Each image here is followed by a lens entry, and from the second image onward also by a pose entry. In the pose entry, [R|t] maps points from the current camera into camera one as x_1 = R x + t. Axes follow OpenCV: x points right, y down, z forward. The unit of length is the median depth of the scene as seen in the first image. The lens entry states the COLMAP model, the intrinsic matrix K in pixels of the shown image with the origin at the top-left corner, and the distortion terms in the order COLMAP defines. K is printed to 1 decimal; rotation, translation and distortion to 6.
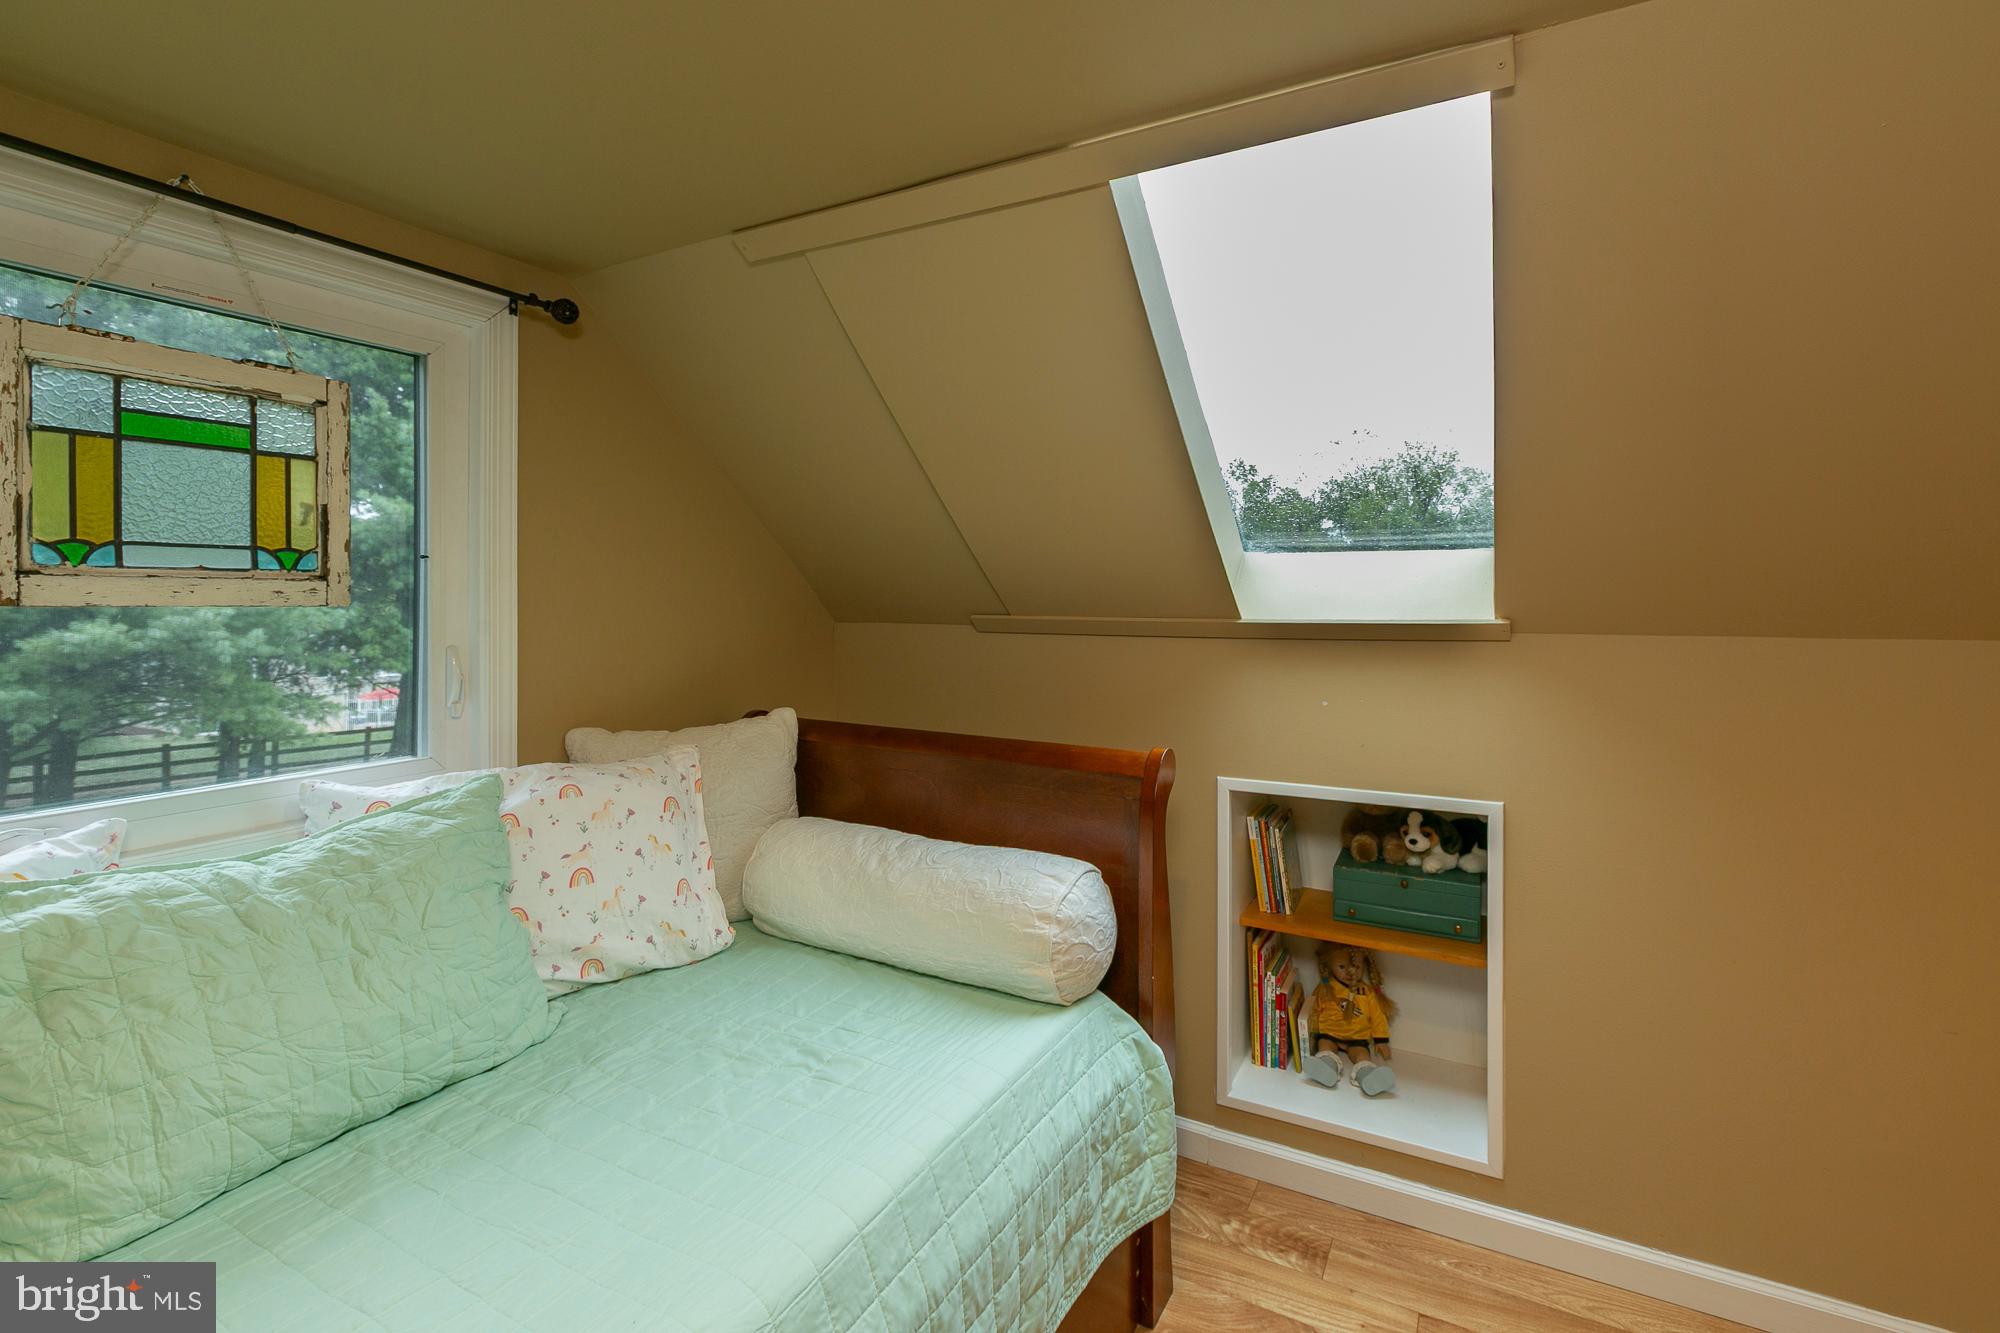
lens RADIAL K [[877.3, 0, 1005.7], [0, 877.3, 595.1], [0, 0, 1]] dist [0.002329, -0.001262]
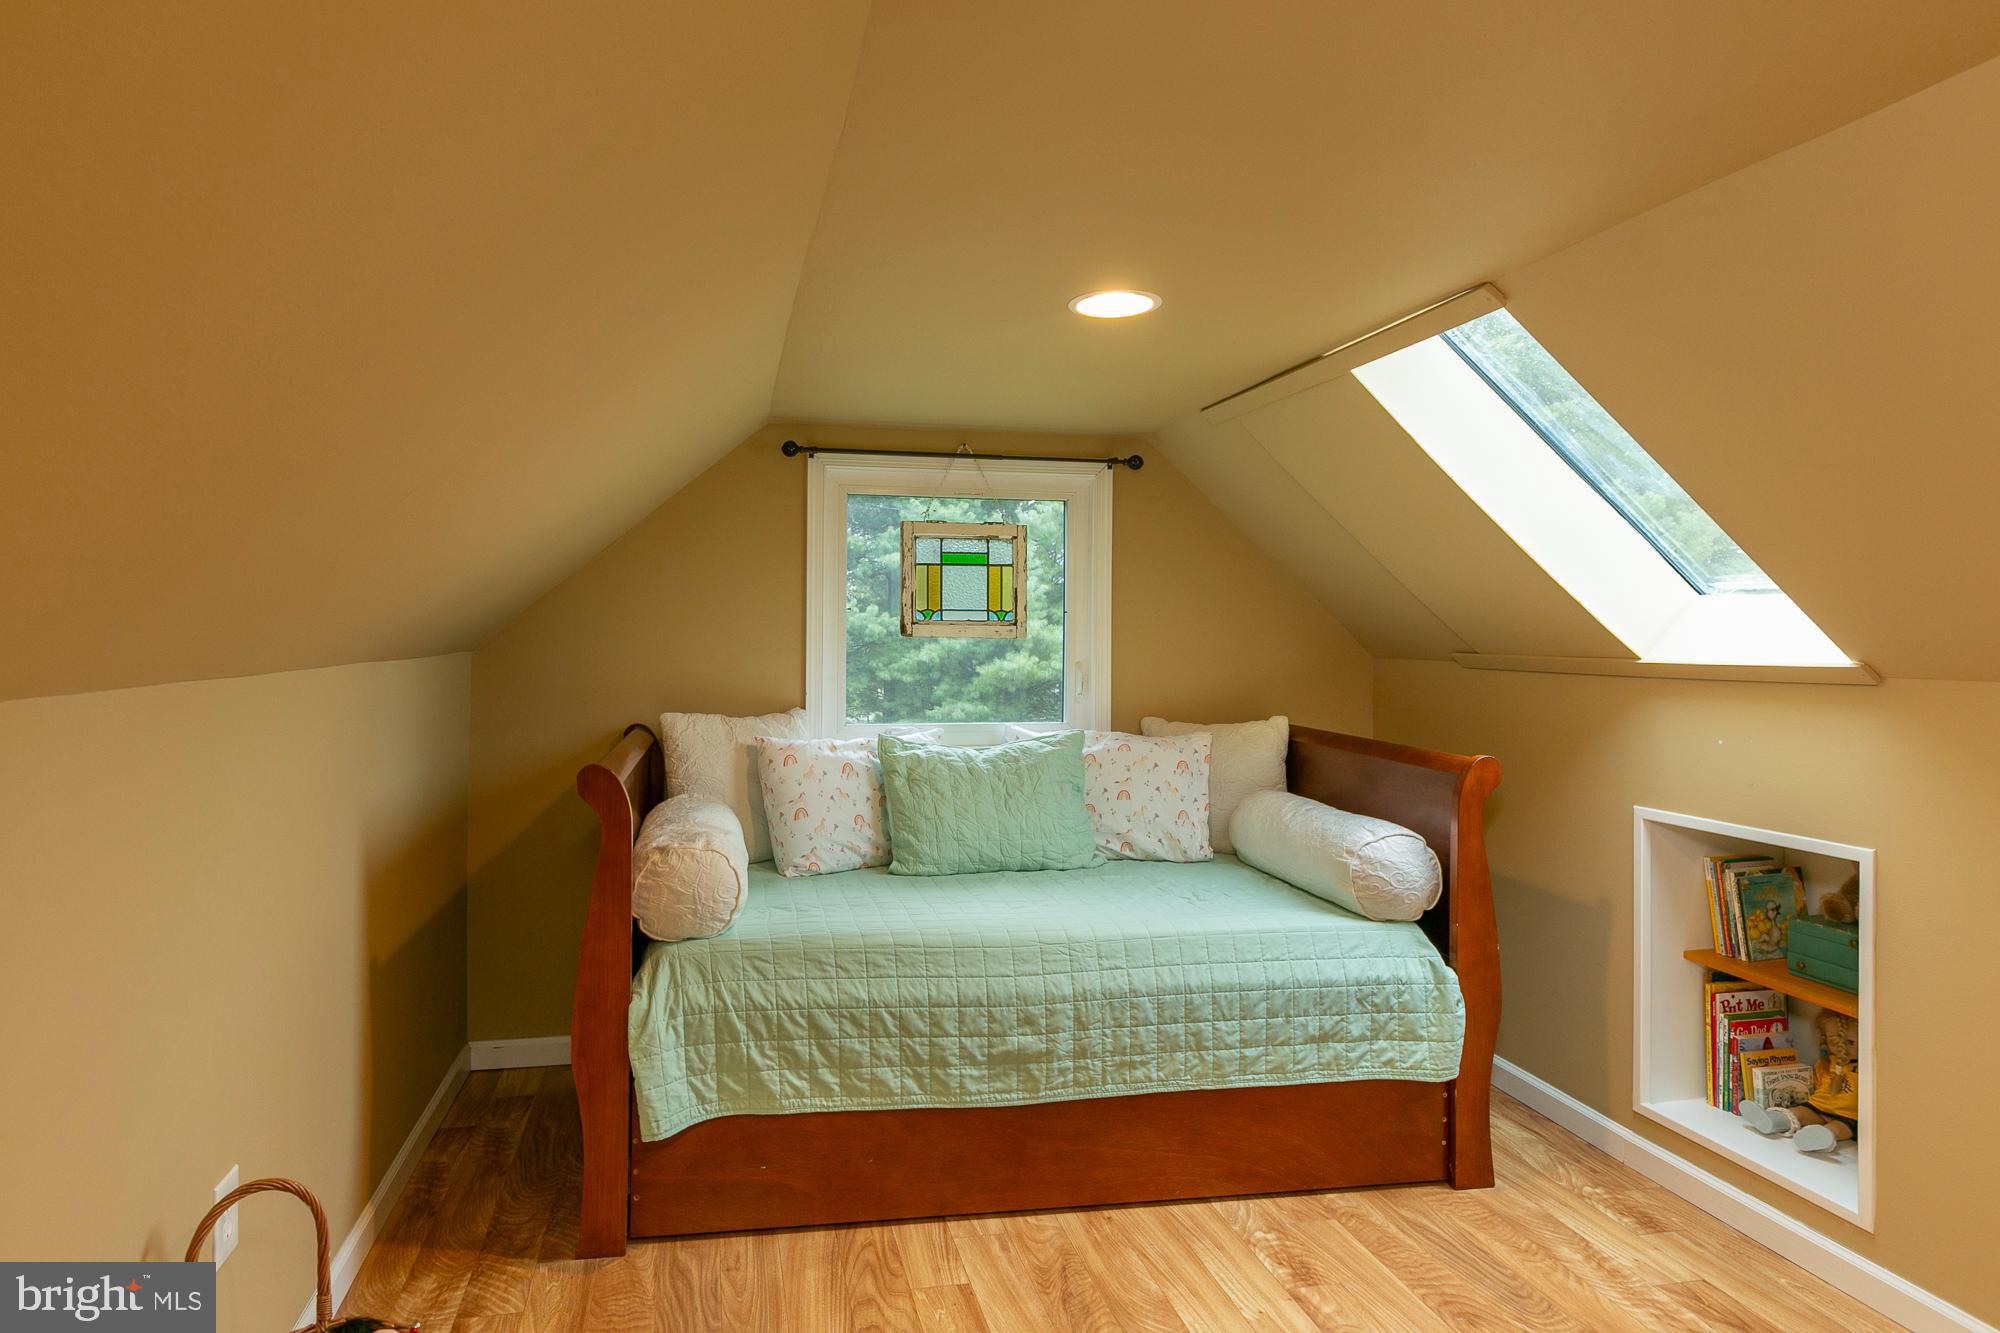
lens RADIAL K [[1091.6, 0, 999.3], [0, 1091.6, 630.4], [0, 0, 1]] dist [0.000314, -0.000876]
pose [[0.673461, 0.003519, -0.739214, 0.966427], [-0.006269, 0.999980, -0.000950, -0.002740], [0.739196, 0.005274, 0.673470, -0.655461]]
